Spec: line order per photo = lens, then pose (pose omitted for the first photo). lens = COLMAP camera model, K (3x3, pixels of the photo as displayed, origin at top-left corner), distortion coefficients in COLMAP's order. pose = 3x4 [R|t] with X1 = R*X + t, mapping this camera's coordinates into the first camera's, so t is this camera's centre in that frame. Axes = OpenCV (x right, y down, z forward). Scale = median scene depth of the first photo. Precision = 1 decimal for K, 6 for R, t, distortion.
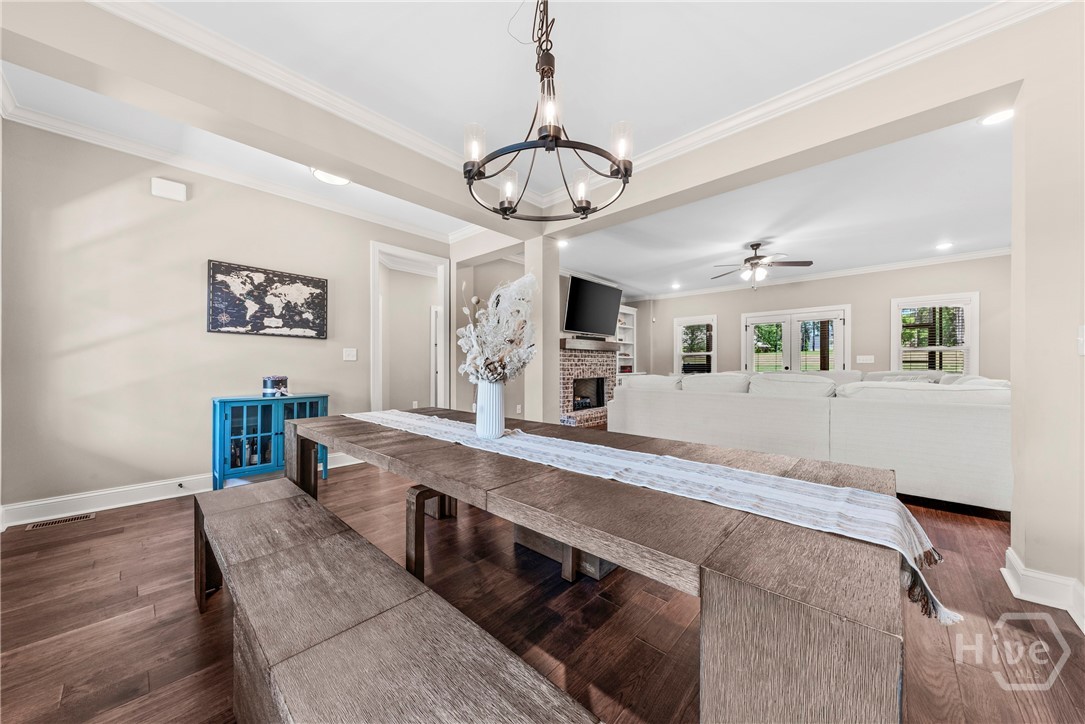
lens RADIAL K [[377.4, 0, 538.5], [0, 377.4, 366.6], [0, 0, 1]] dist [0.007913, -0.000069]
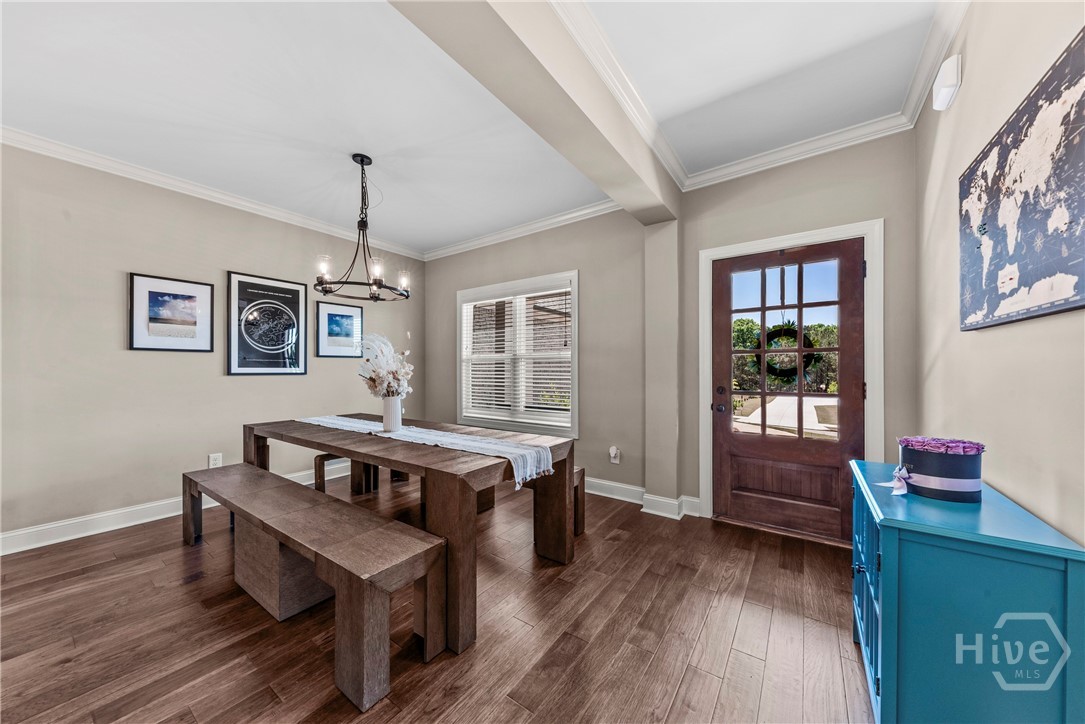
lens RADIAL K [[377.4, 0, 538.5], [0, 377.4, 366.6], [0, 0, 1]] dist [0.007913, -0.000069]
pose [[-0.992101, -0.001939, -0.125429, -0.262368], [-0.000962, 0.999969, -0.007846, -0.039236], [0.125440, -0.007664, -0.992072, 1.276497]]
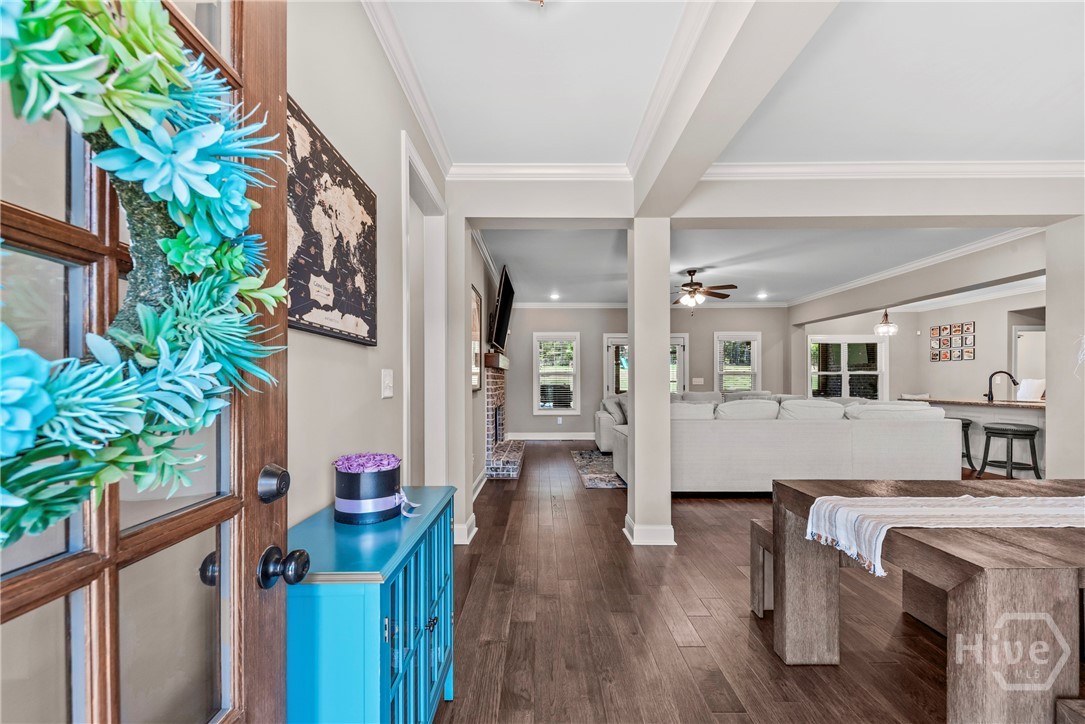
lens RADIAL K [[447.0, 0, 543.0], [0, 447.0, 381.8], [0, 0, 1]] dist [0.020571, -0.012811]
pose [[0.735046, -0.002833, 0.678012, -0.824748], [0.003364, 0.999994, 0.000531, -0.038600], [-0.678009, 0.001891, 0.735051, 0.589673]]
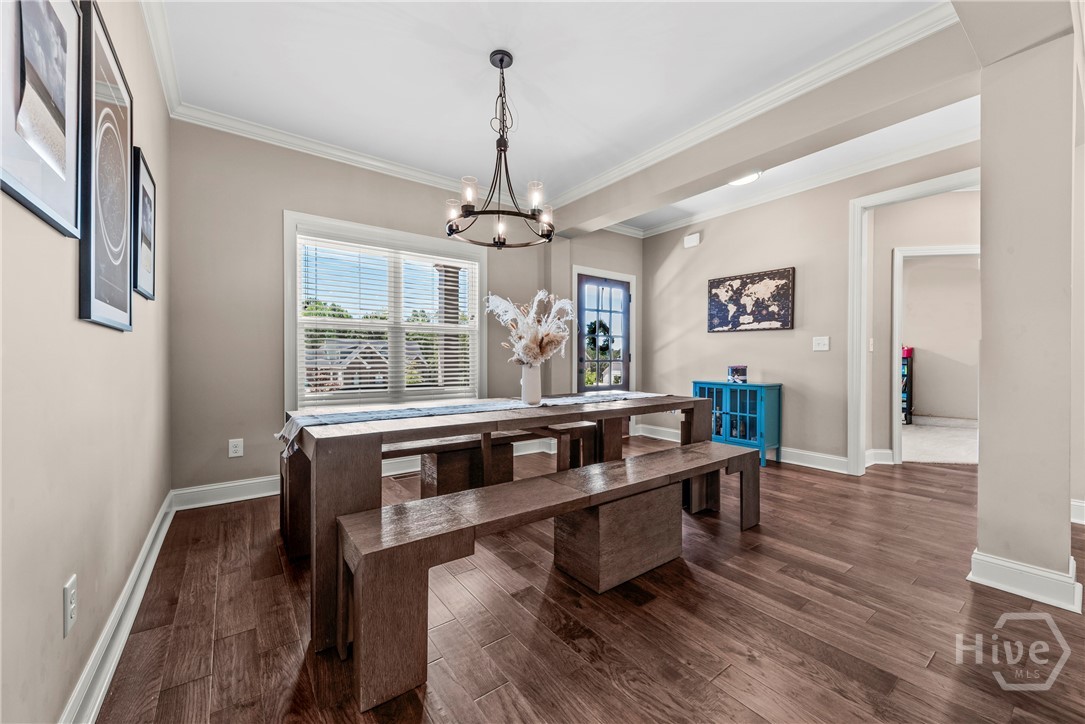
lens RADIAL K [[416.8, 0, 542.5], [0, 416.8, 362.0], [0, 0, 1]] dist [0.001499, 0.000090]
pose [[-0.191317, 0.007742, -0.981498, 0.672029], [-0.001768, 0.999965, 0.008233, 0.004465], [0.981527, 0.003310, -0.191296, 0.635181]]
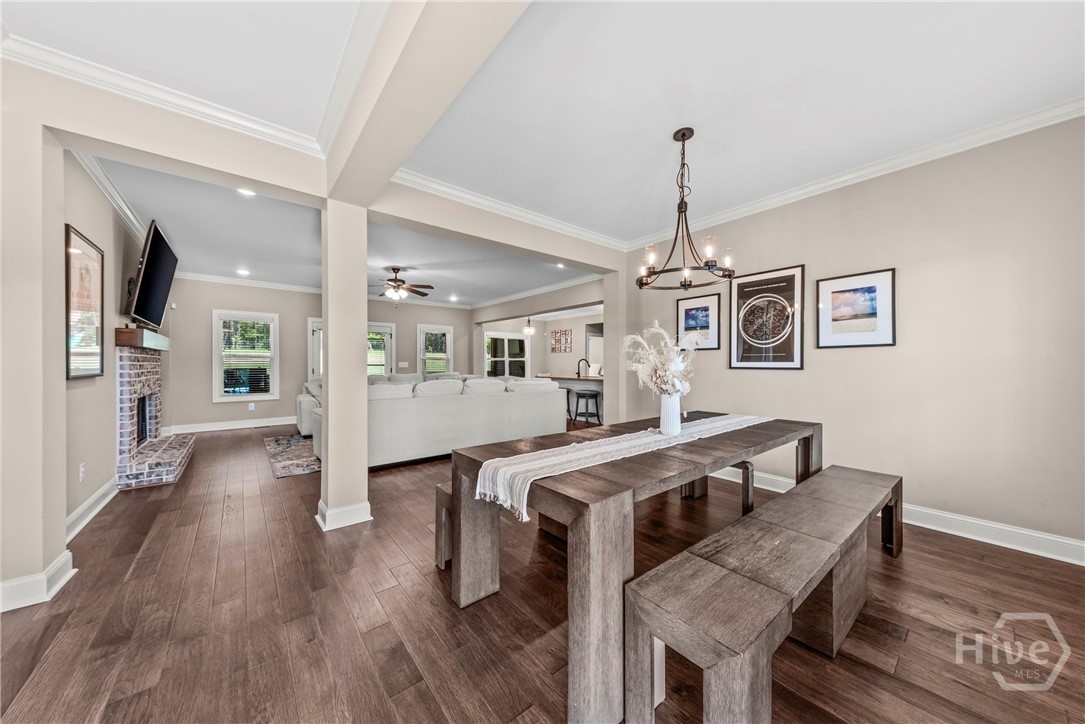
lens RADIAL K [[363.7, 0, 542.5], [0, 363.7, 362.0], [0, 0, 1]] dist [0.009364, 0.000025]
pose [[0.136875, 0.006669, 0.990566, -0.734931], [0.001230, 0.999975, -0.006903, -0.037708], [-0.990588, 0.002164, 0.136864, 0.606859]]
